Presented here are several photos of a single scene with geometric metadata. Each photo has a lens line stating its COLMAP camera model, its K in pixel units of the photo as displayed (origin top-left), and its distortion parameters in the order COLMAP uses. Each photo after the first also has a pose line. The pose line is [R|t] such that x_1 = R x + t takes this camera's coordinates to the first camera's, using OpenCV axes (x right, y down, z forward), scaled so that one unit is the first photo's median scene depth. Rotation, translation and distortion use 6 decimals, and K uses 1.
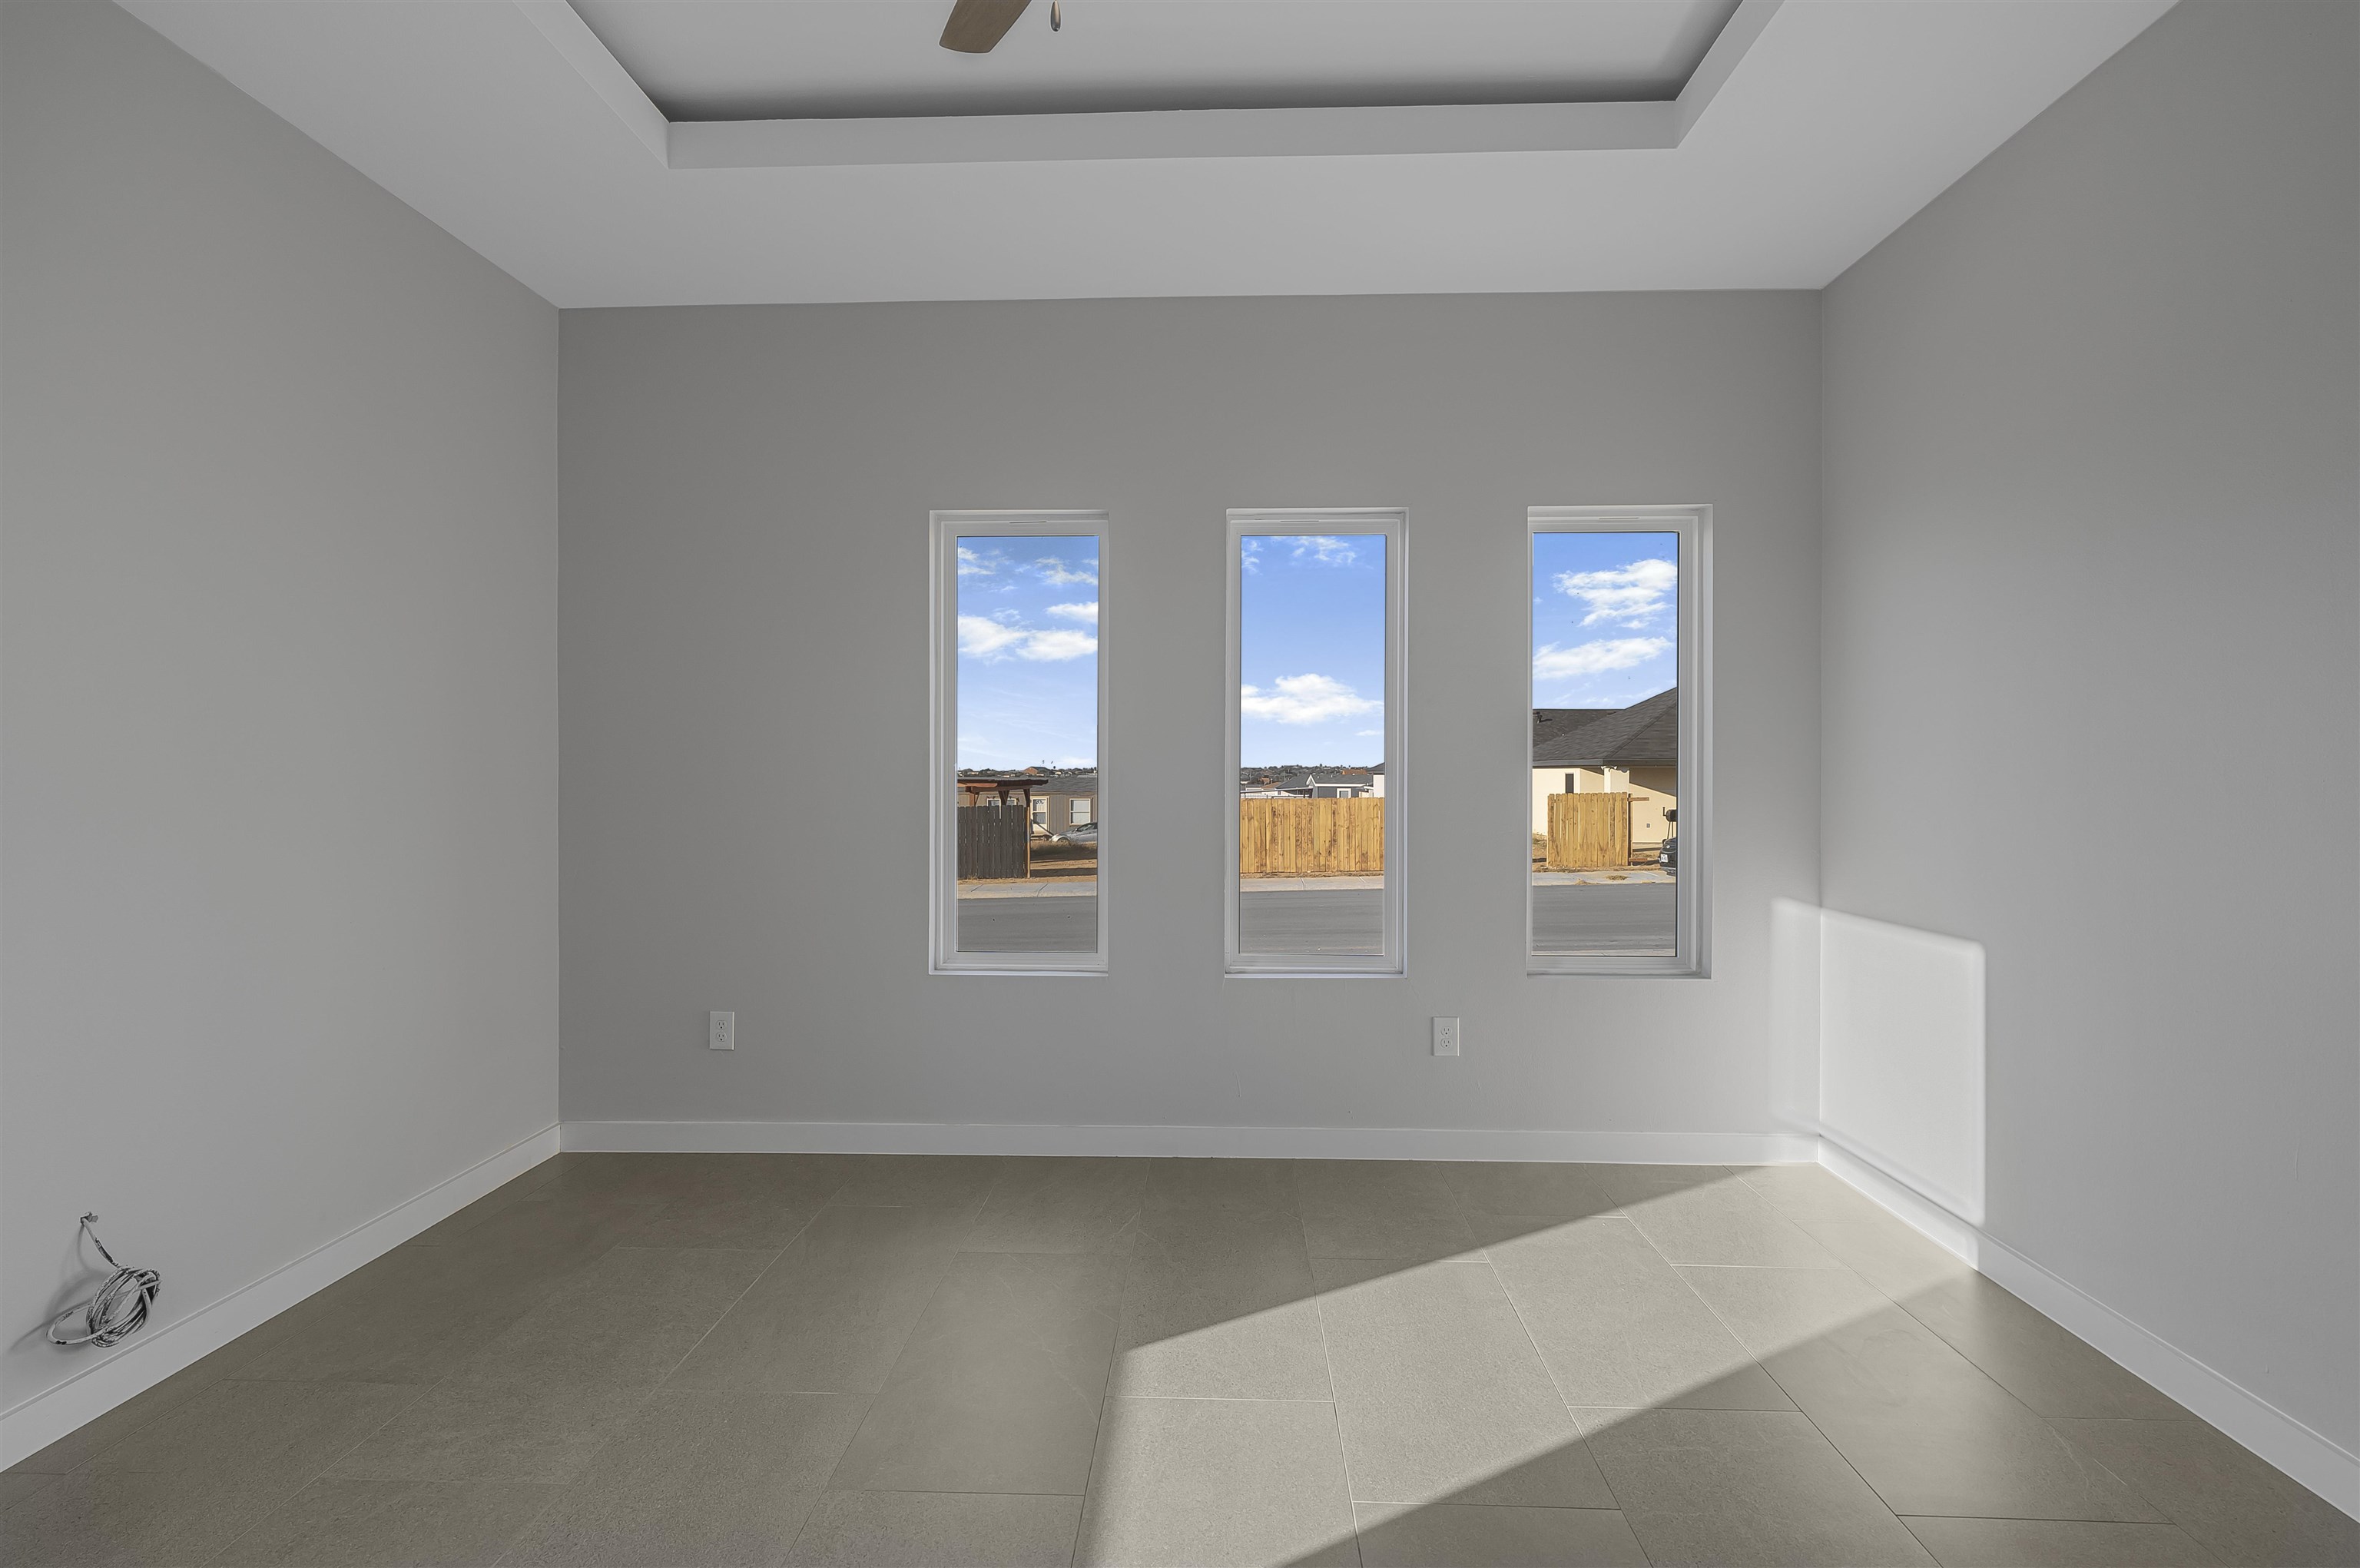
lens RADIAL K [[1059.0, 0, 1180.1], [0, 1059.0, 775.1], [0, 0, 1]] dist [-0.006001, 0.001824]
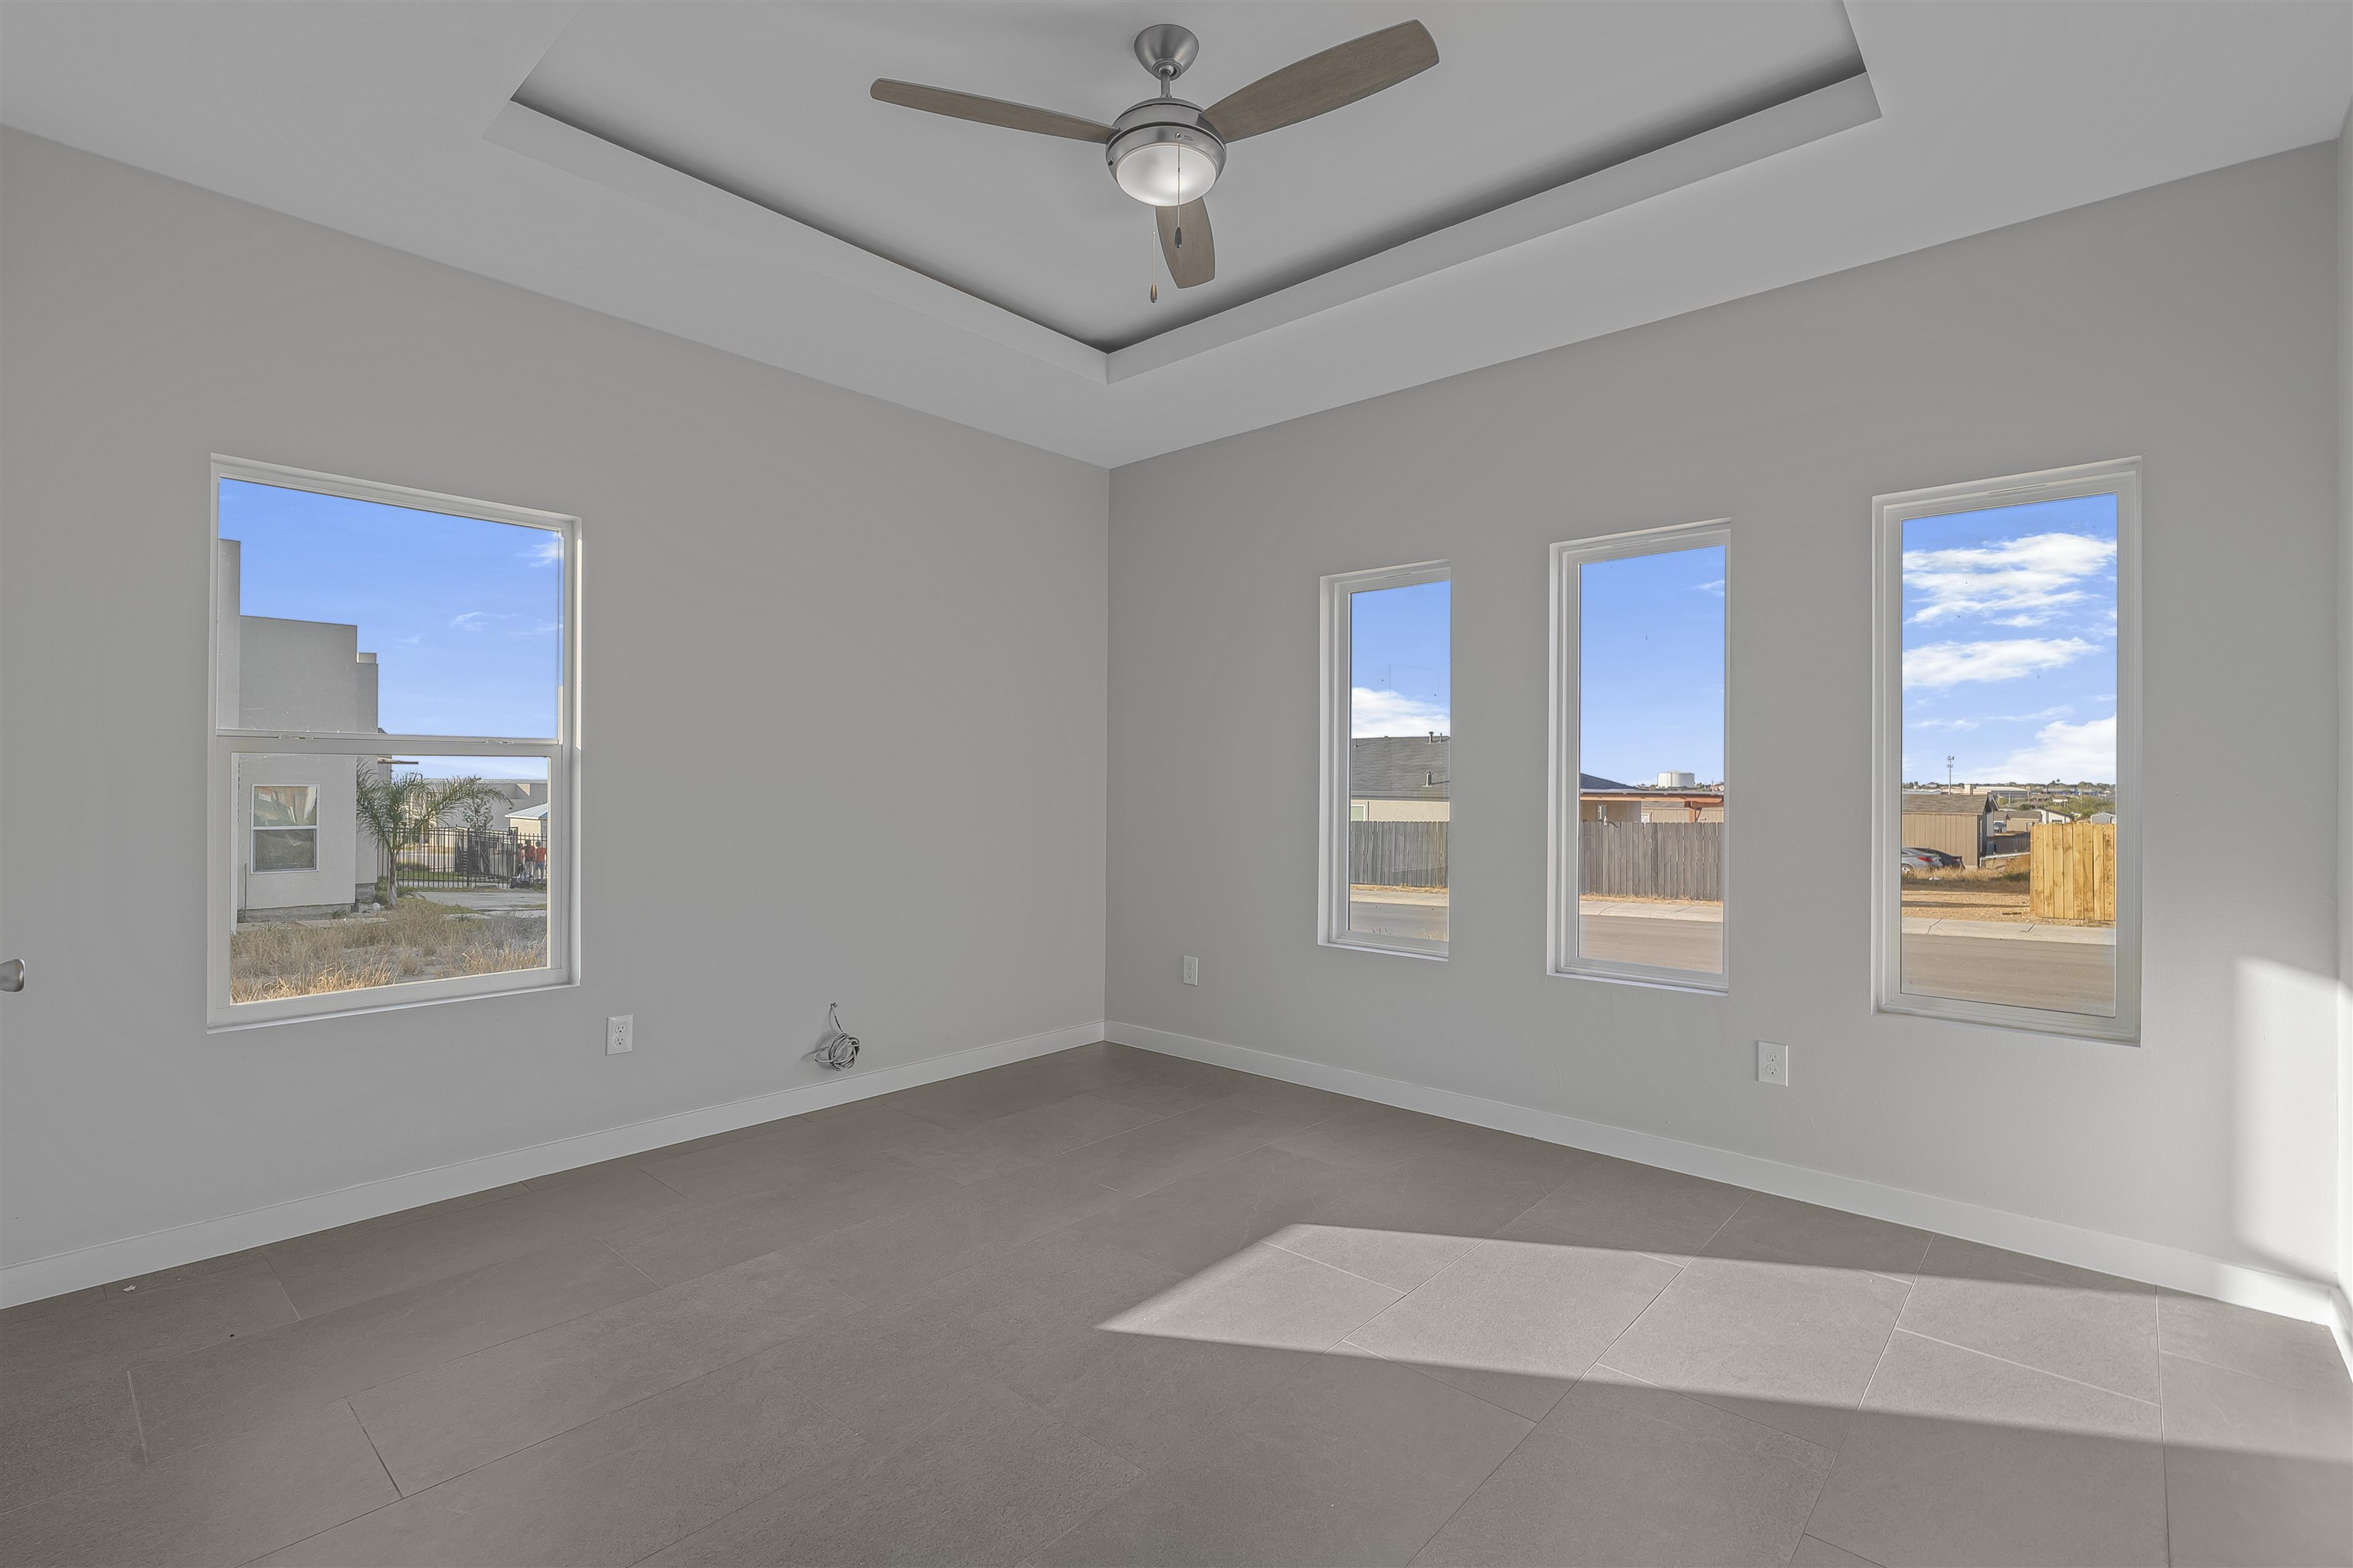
lens RADIAL K [[1055.9, 0, 1176.6], [0, 1055.9, 775.1], [0, 0, 1]] dist [-0.006001, 0.001824]
pose [[0.773287, 0.000381, -0.634056, 0.437251], [-0.008257, 0.999921, -0.009470, 0.000298], [0.634002, 0.012559, 0.773230, -0.079689]]
